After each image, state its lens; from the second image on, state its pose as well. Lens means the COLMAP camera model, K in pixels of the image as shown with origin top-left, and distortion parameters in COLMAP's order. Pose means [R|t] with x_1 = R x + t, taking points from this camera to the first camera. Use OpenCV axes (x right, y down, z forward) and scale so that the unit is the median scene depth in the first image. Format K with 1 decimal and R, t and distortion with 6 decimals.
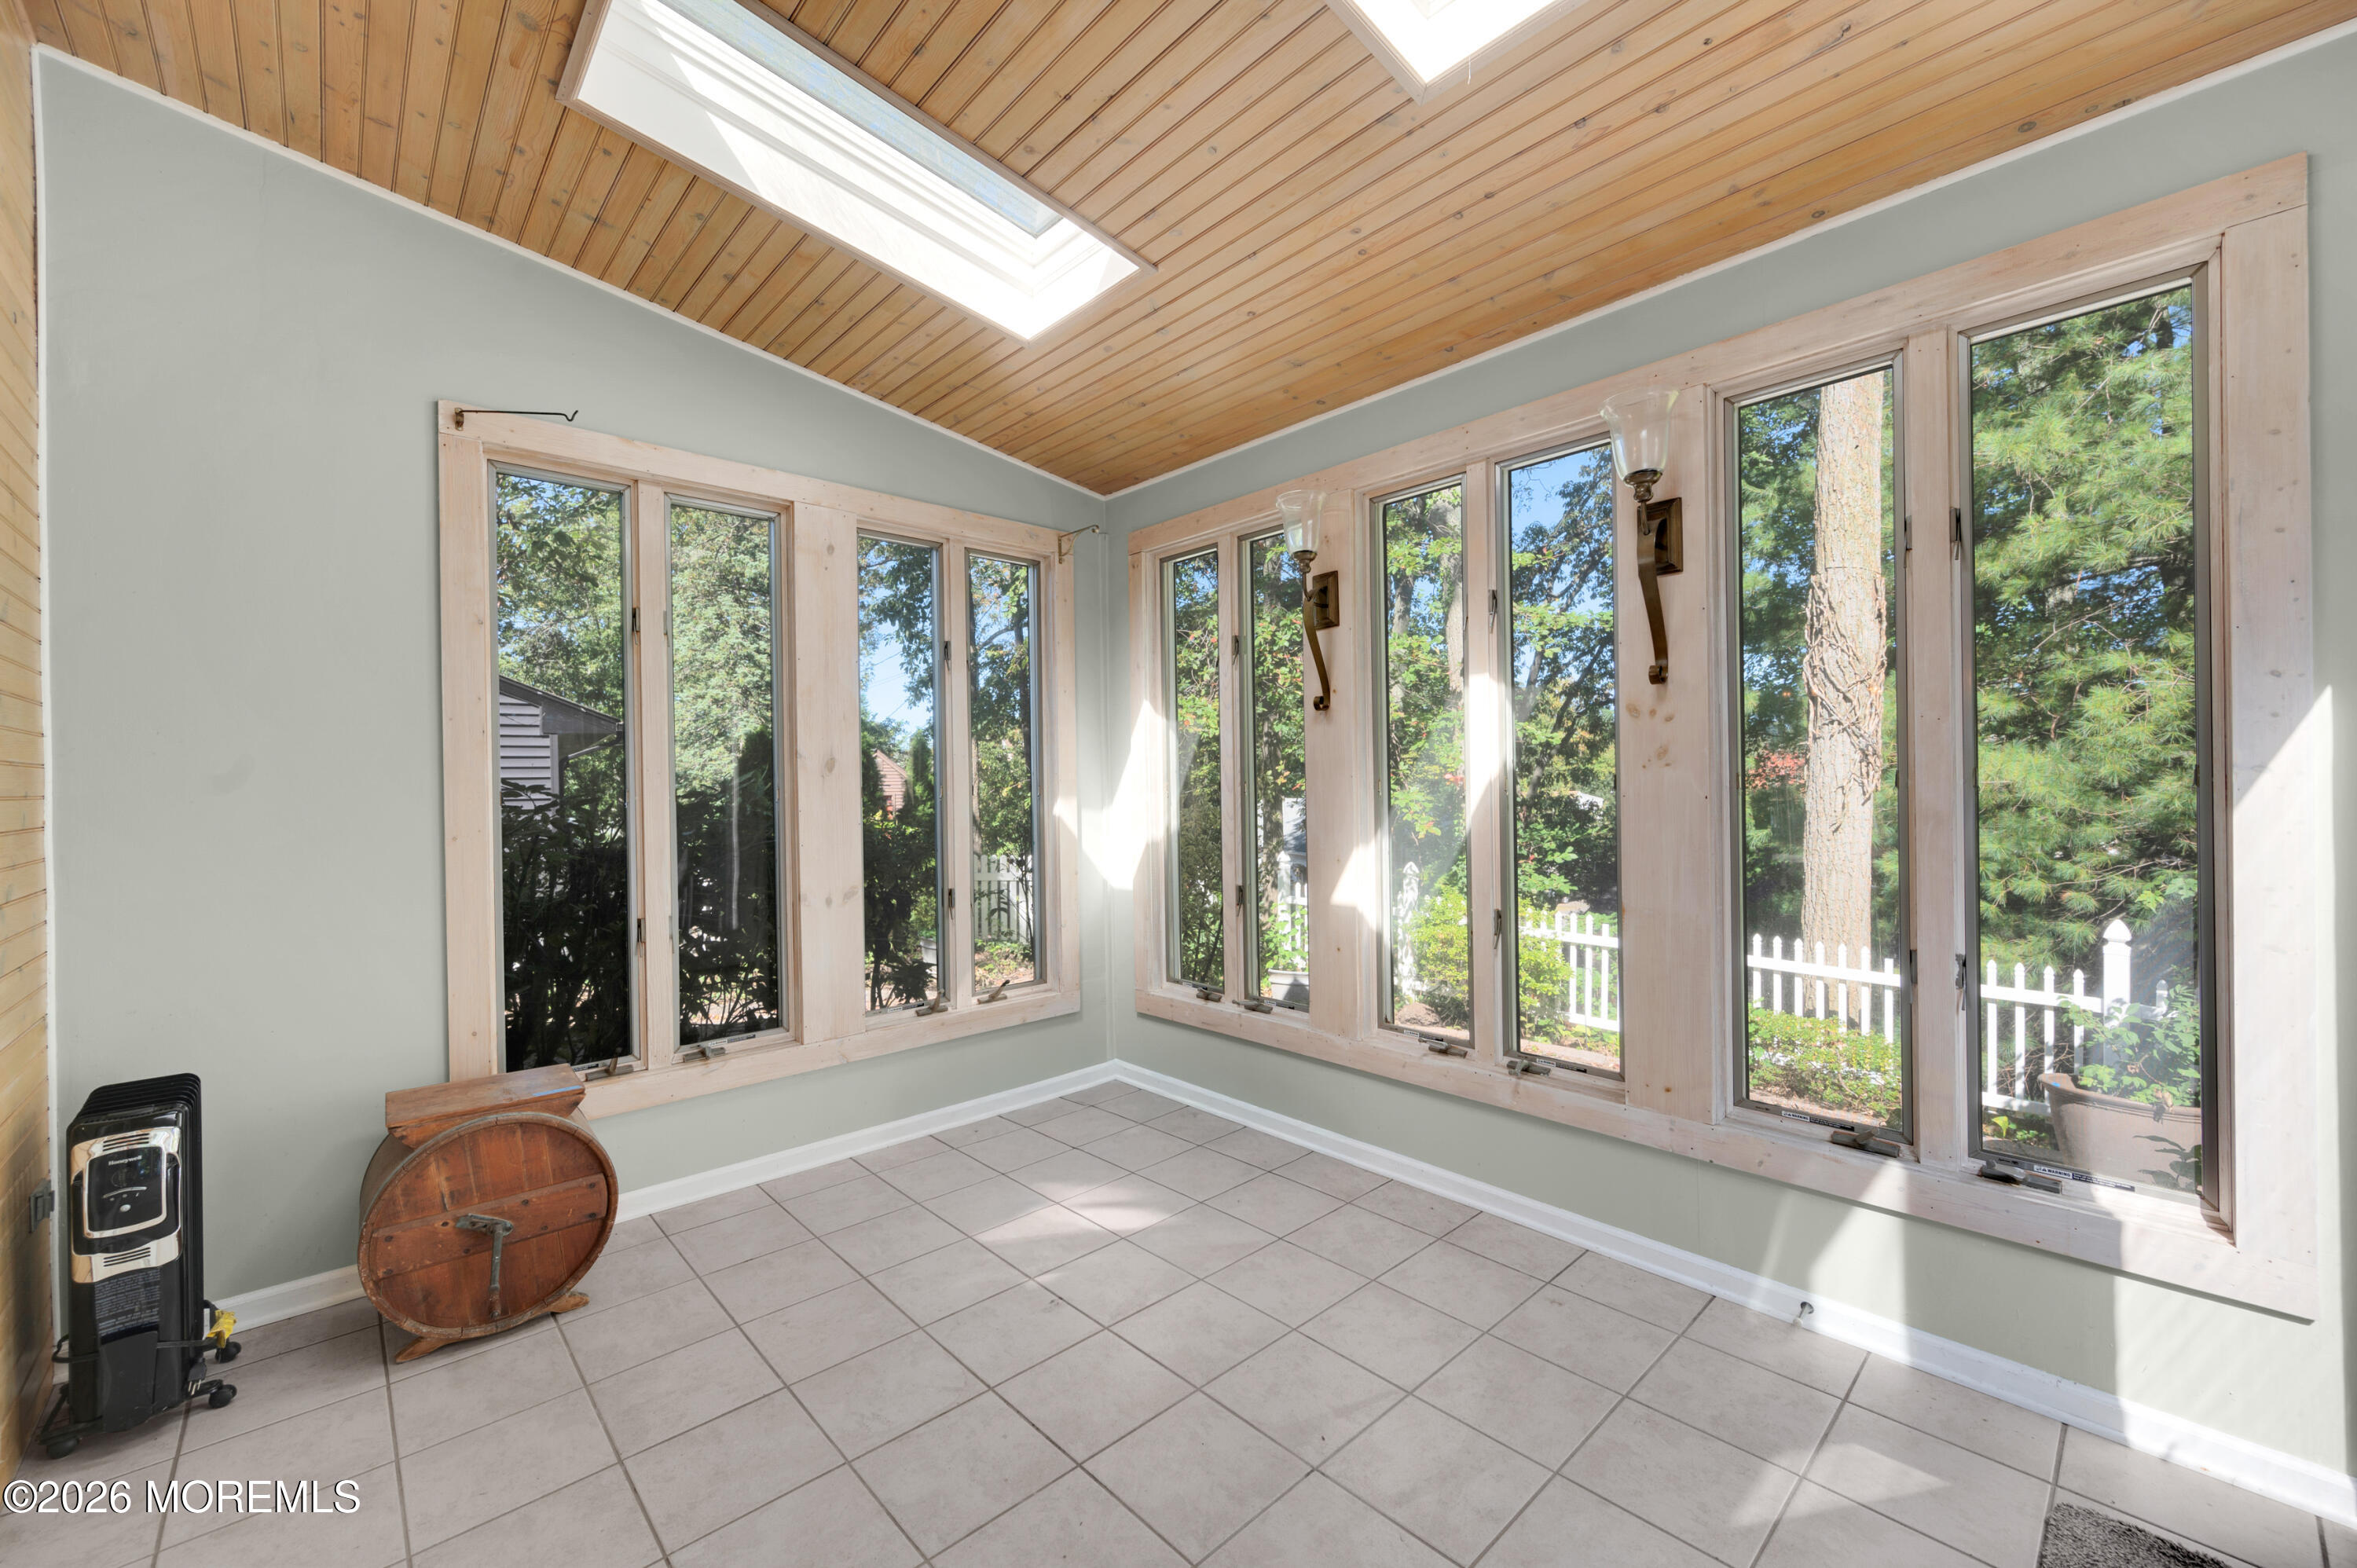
lens RADIAL K [[938.4, 0, 1183.9], [0, 938.4, 784.3], [0, 0, 1]] dist [0.000292, -0.000201]
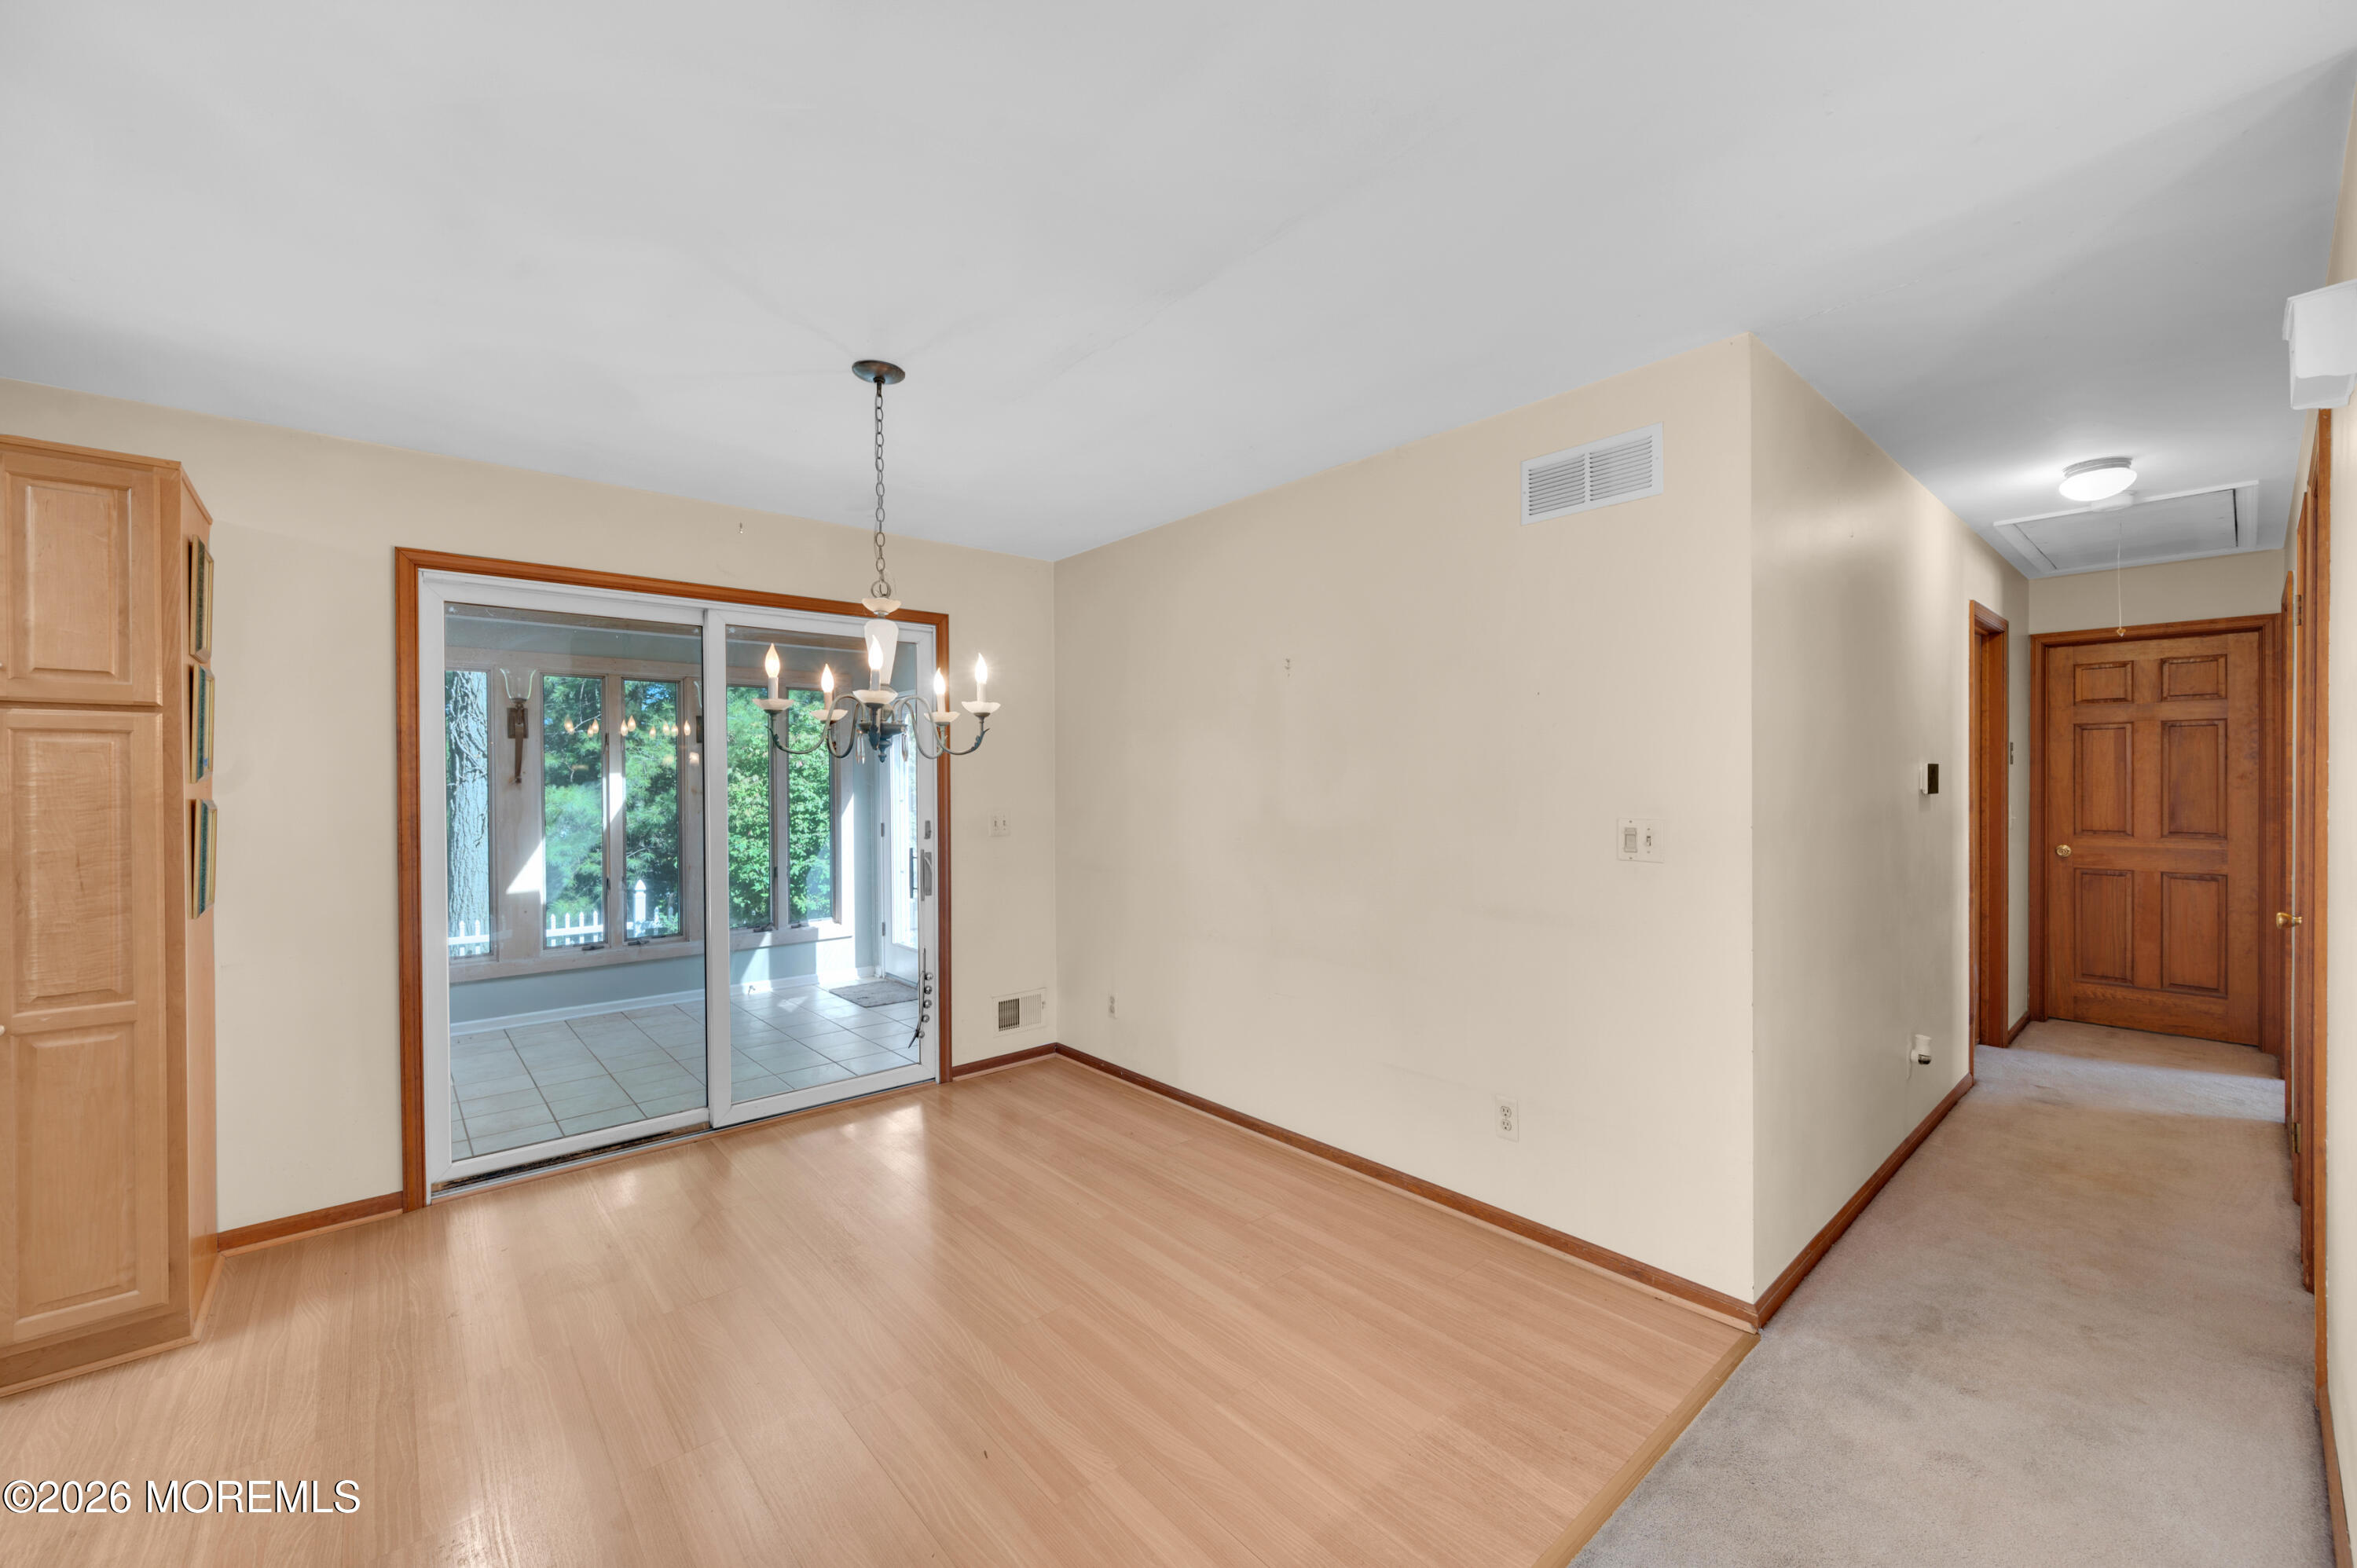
lens RADIAL K [[938.4, 0, 1180.2], [0, 938.4, 775.3], [0, 0, 1]] dist [0.000292, -0.000201]
pose [[0.031515, 0.015675, 0.999380, -2.635693], [0.002106, 0.999874, -0.015749, -0.113605], [-0.999501, 0.002601, 0.031478, -0.614416]]
